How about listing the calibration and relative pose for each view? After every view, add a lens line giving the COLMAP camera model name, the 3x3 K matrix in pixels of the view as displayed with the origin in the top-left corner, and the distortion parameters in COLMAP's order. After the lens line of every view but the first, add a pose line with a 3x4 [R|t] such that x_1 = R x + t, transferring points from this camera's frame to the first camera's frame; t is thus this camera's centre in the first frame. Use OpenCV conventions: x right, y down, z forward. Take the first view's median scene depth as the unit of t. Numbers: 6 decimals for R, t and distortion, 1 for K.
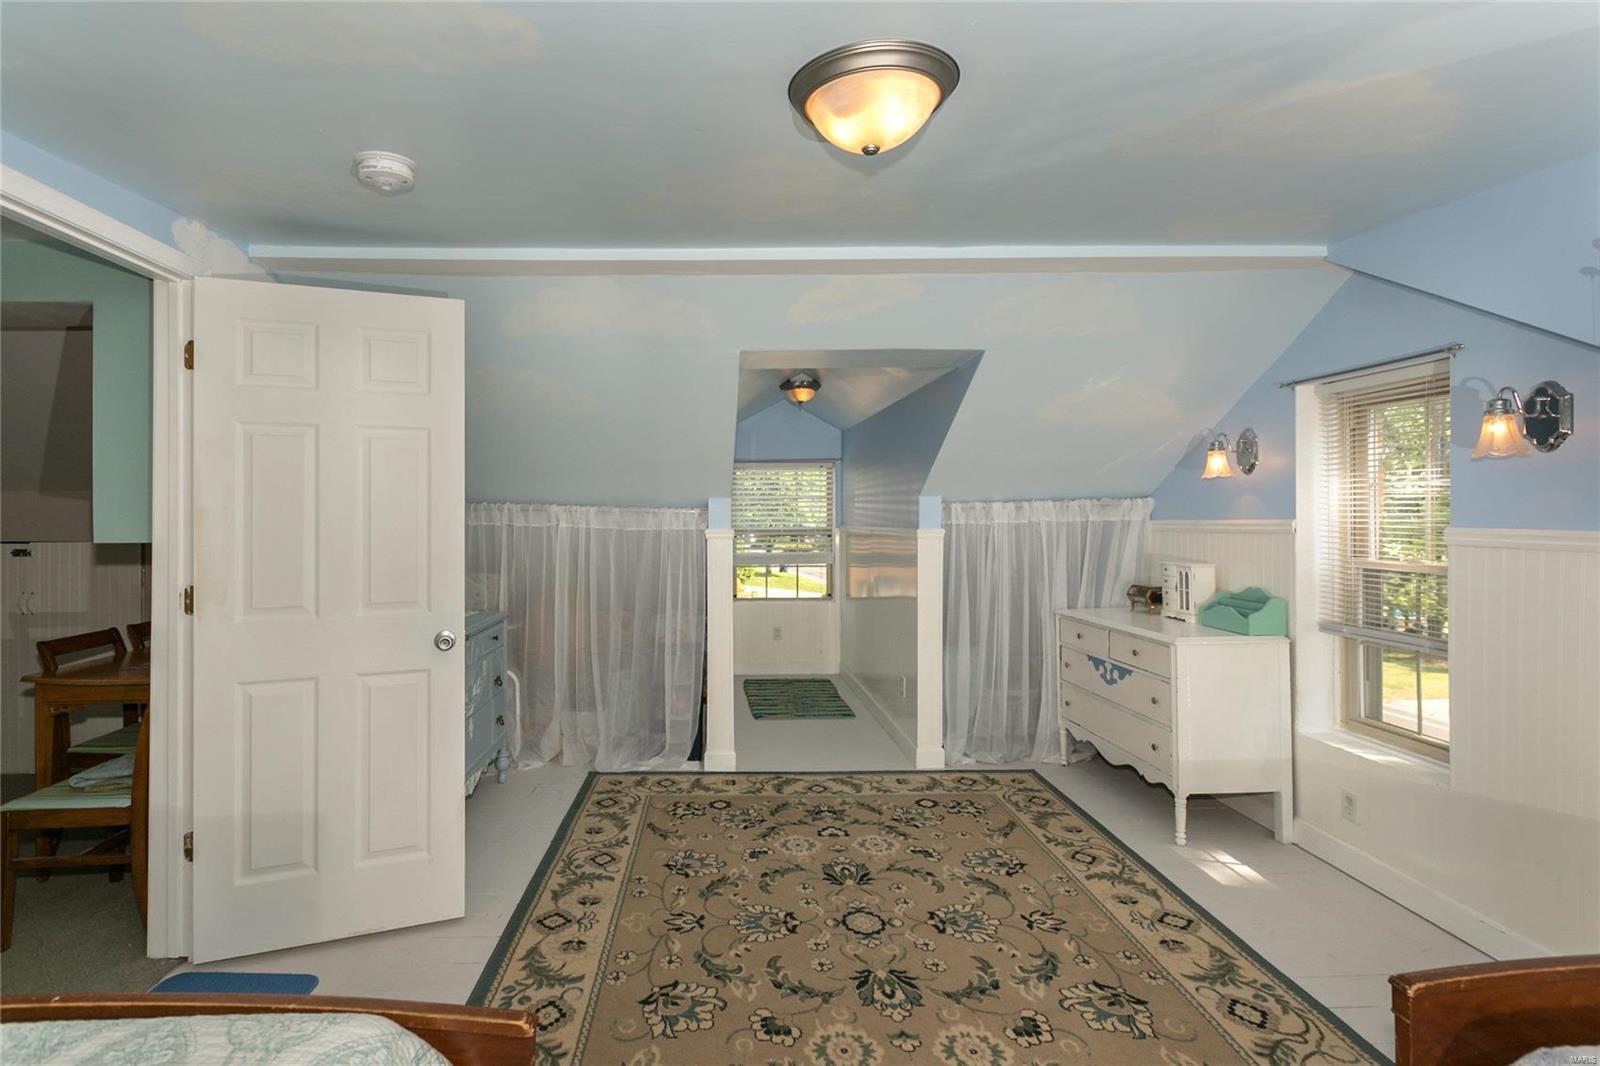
lens RADIAL K [[710.3, 0, 731.6], [0, 710.3, 506.4], [0, 0, 1]] dist [-0.033632, 0.006757]
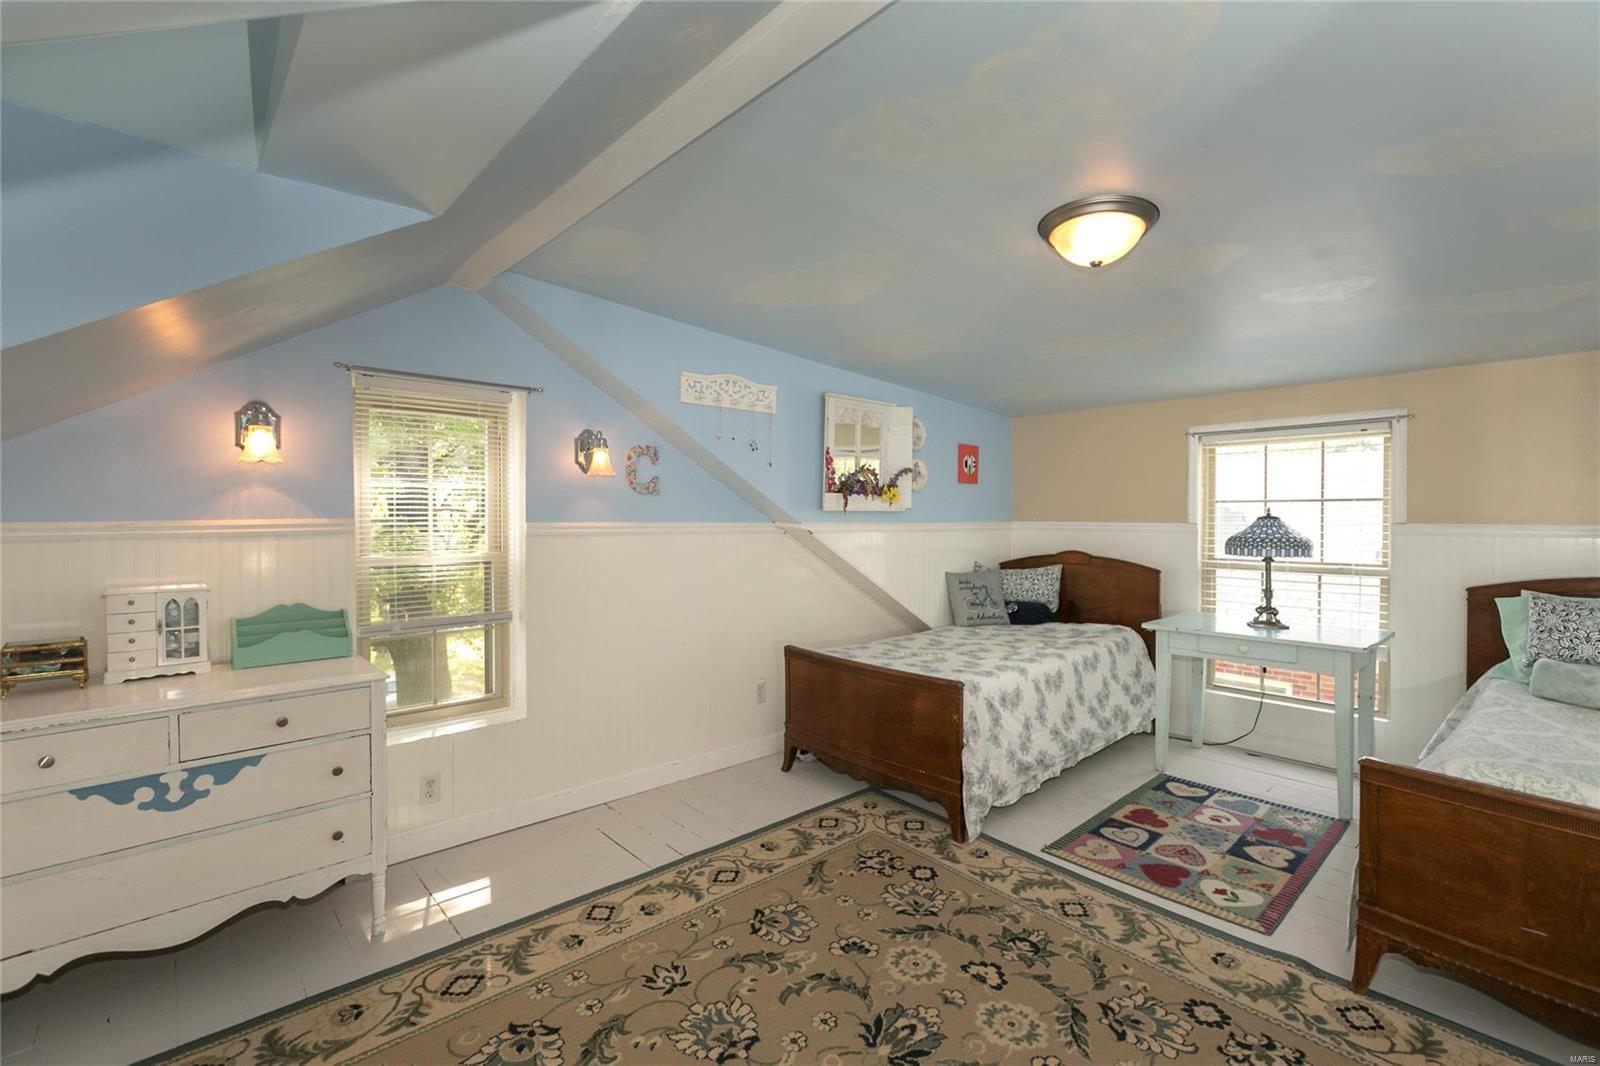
lens RADIAL K [[700.2, 0, 798.0], [0, 700.2, 522.1], [0, 0, 1]] dist [-0.000751, -0.000135]
pose [[-0.636620, -0.007817, 0.771138, -0.298956], [-0.005028, 0.999969, 0.005985, 0.018698], [-0.771161, -0.000067, -0.636640, 1.312184]]
